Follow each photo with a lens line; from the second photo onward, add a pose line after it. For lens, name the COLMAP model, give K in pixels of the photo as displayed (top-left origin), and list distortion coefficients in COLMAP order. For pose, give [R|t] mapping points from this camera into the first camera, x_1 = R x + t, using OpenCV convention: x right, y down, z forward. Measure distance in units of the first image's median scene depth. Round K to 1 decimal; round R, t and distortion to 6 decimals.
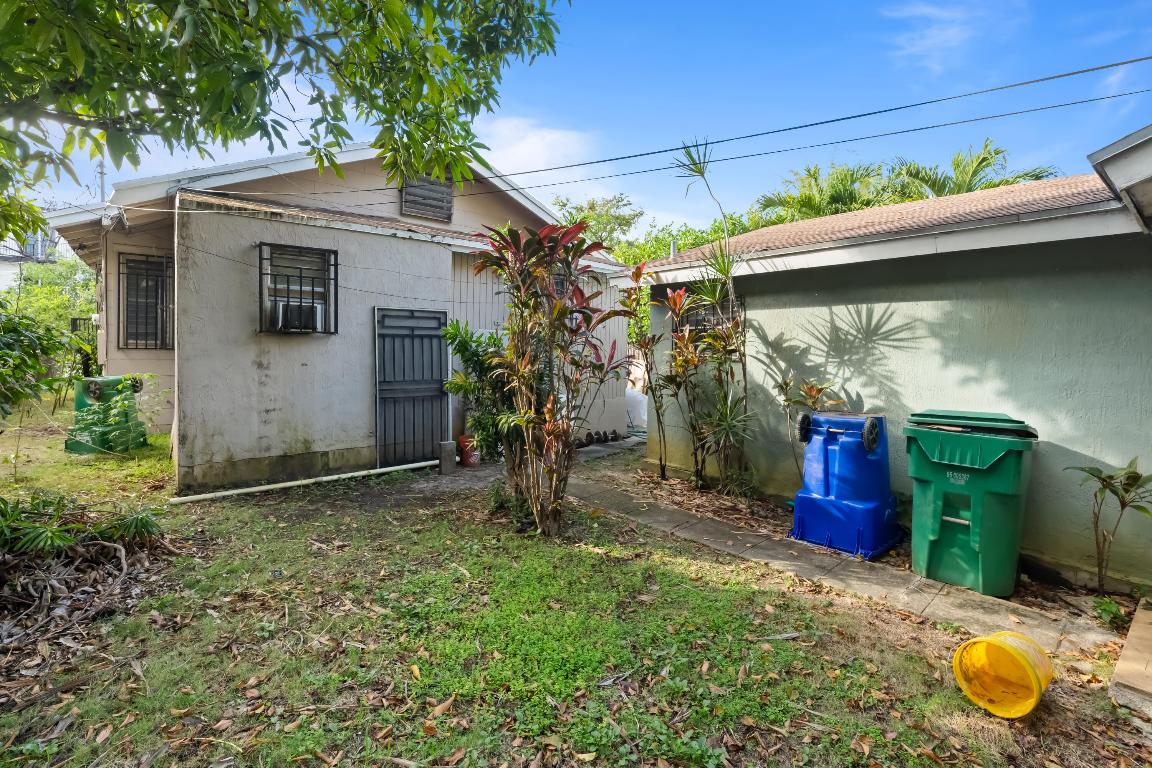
lens RADIAL K [[518.5, 0, 564.5], [0, 518.5, 360.3], [0, 0, 1]] dist [-0.003907, -0.000184]
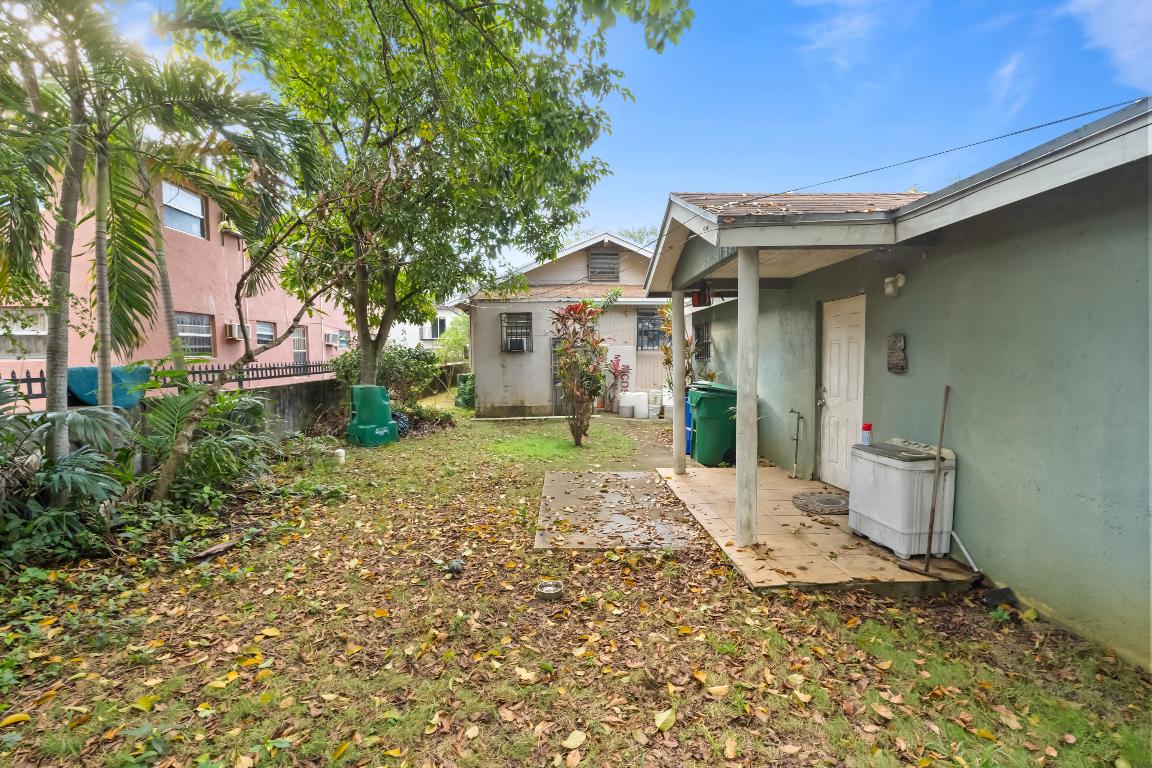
lens RADIAL K [[518.5, 0, 575.2], [0, 518.5, 387.0], [0, 0, 1]] dist [-0.003907, -0.000184]
pose [[0.811069, 0.011918, -0.584830, 0.908259], [0.008357, 0.999454, 0.031959, 0.027089], [0.584891, -0.030808, 0.810526, -0.609229]]
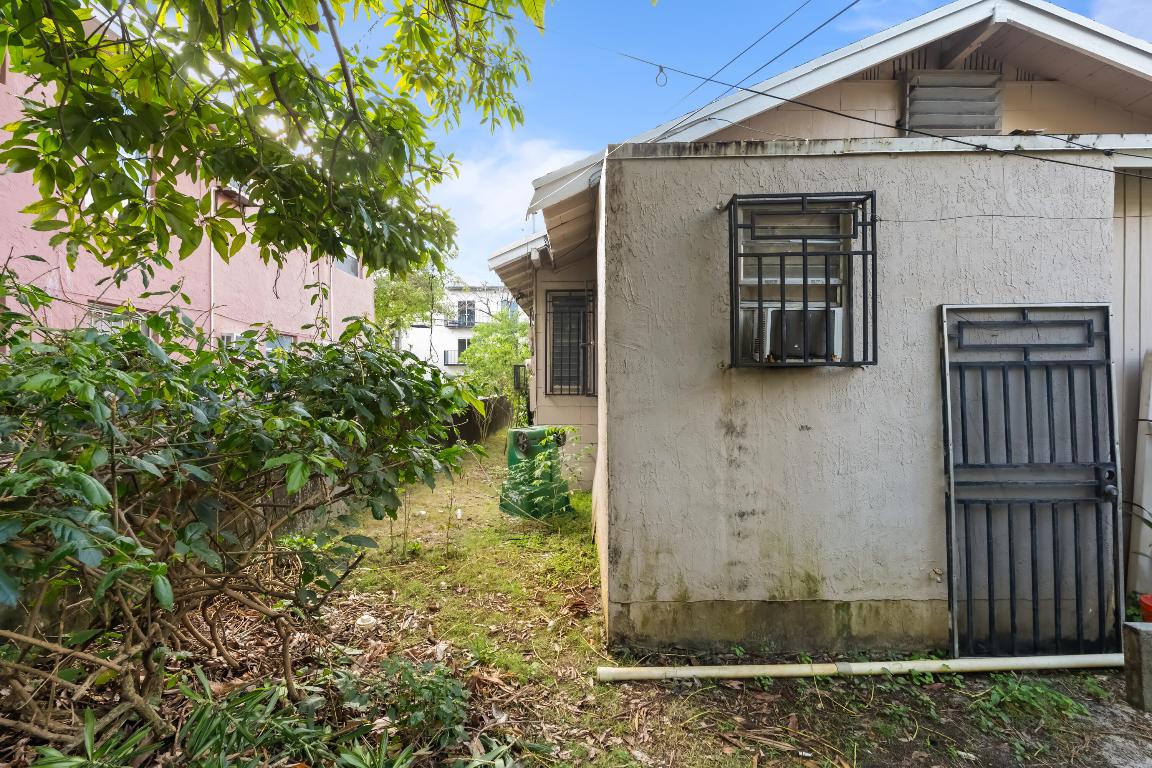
lens RADIAL K [[518.5, 0, 579.3], [0, 518.5, 385.8], [0, 0, 1]] dist [-0.003907, -0.000184]
pose [[0.785412, -0.017782, -0.618718, -0.333325], [0.002348, 0.999666, -0.025750, -0.019188], [0.618969, 0.018771, 0.785191, 0.423726]]
